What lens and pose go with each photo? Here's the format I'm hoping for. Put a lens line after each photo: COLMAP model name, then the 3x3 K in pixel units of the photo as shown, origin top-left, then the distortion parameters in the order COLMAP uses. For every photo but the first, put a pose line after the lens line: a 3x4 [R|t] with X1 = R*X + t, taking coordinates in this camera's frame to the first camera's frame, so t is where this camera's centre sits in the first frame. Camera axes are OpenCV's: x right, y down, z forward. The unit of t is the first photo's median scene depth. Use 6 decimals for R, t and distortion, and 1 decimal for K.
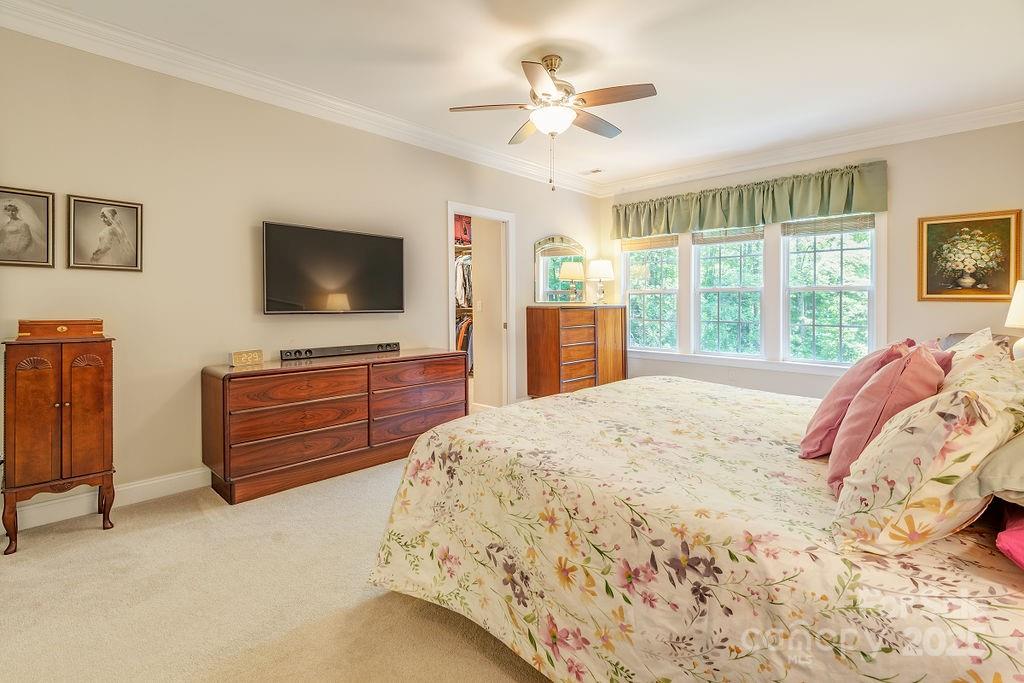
lens RADIAL K [[470.2, 0, 514.4], [0, 470.2, 319.6], [0, 0, 1]] dist [0.000410, 0.000099]
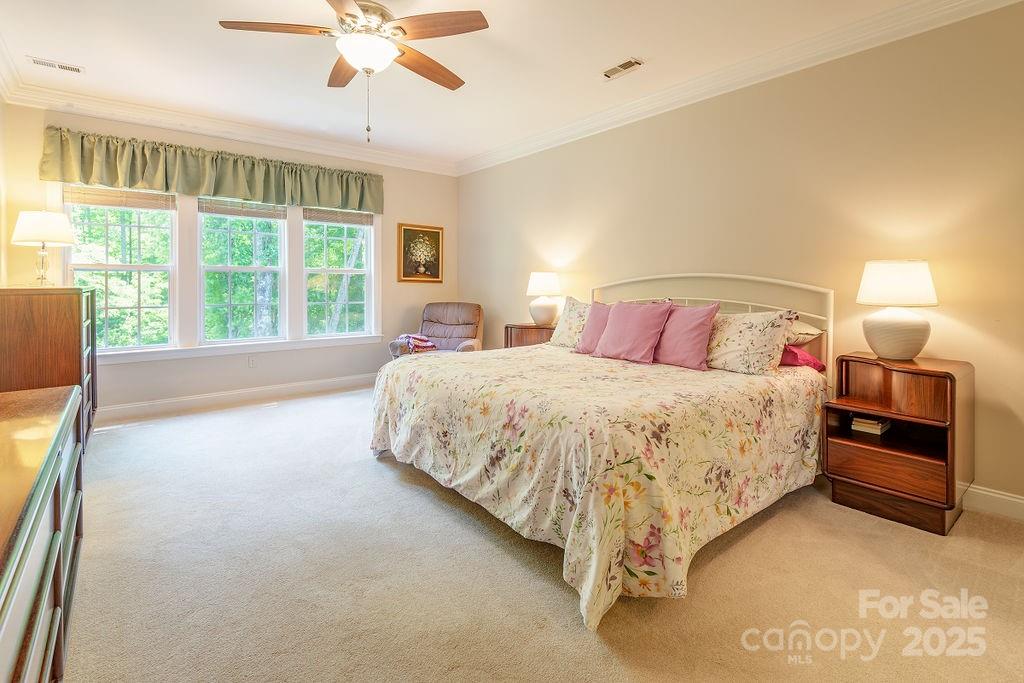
lens RADIAL K [[478.3, 0, 512.5], [0, 478.3, 285.6], [0, 0, 1]] dist [-0.000229, -0.000130]
pose [[0.121785, -0.003413, 0.992551, -0.522429], [0.033197, 0.999449, -0.000637, -0.017445], [-0.992001, 0.033027, 0.121831, 0.501354]]
